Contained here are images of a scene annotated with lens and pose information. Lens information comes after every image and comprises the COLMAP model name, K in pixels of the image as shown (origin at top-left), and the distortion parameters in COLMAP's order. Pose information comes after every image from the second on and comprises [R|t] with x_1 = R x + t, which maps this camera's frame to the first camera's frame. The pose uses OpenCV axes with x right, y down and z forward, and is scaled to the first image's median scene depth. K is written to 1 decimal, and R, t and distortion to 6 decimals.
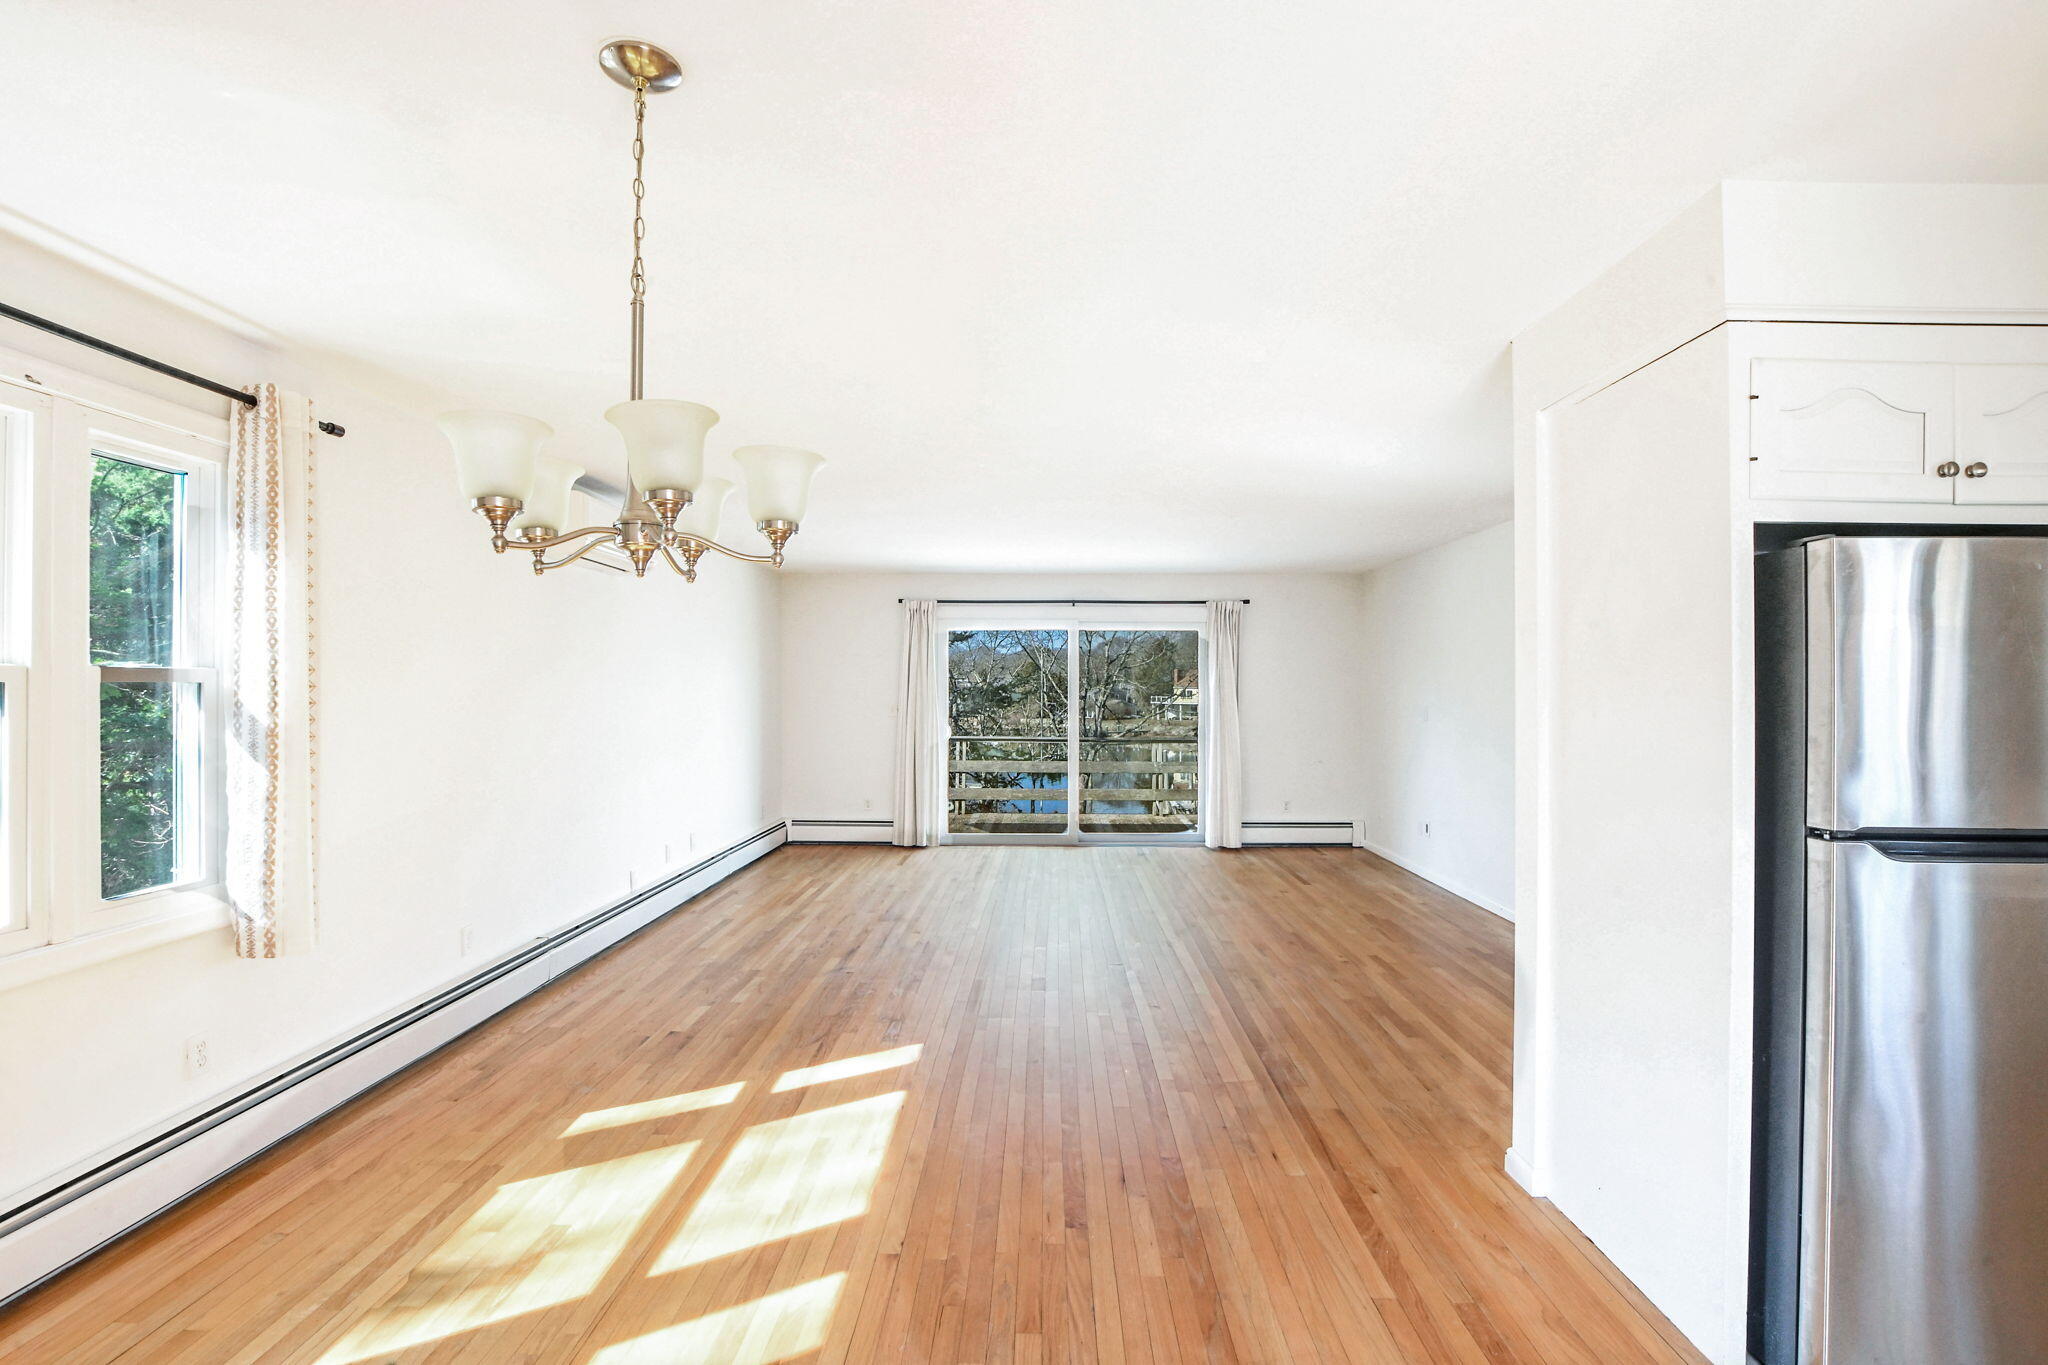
lens RADIAL K [[964.8, 0, 1030.3], [0, 964.8, 691.0], [0, 0, 1]] dist [-0.003307, -0.000858]
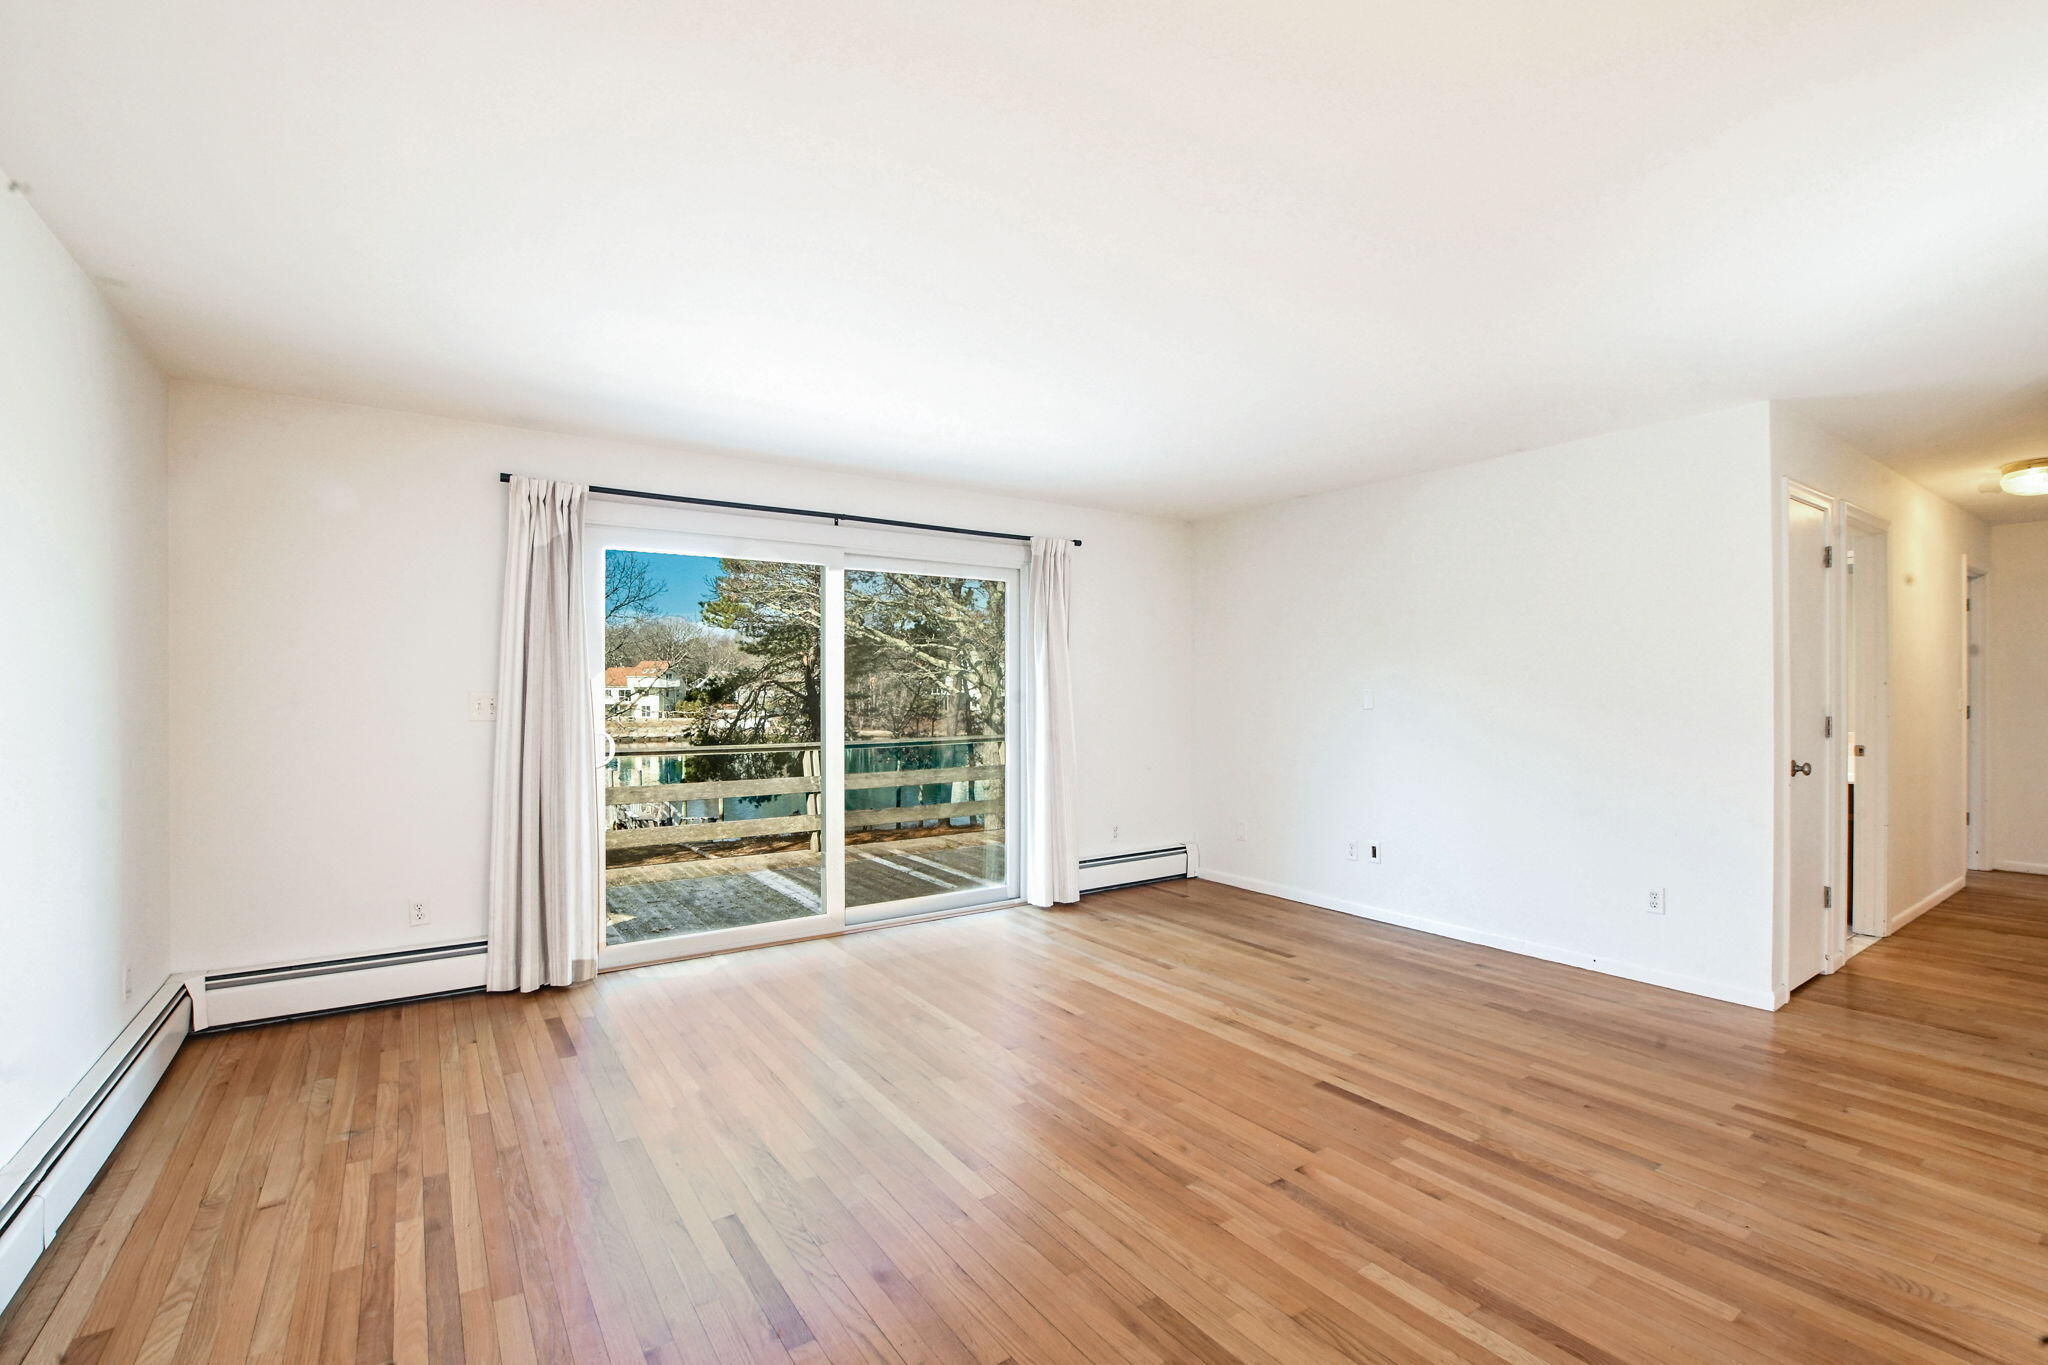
lens RADIAL K [[902.4, 0, 1016.0], [0, 902.4, 686.8], [0, 0, 1]] dist [-0.016052, 0.000207]
pose [[0.817664, 0.000411, 0.575696, -0.184322], [0.006600, 0.999927, -0.010088, 0.016977], [-0.575658, 0.012048, 0.817602, 0.495759]]
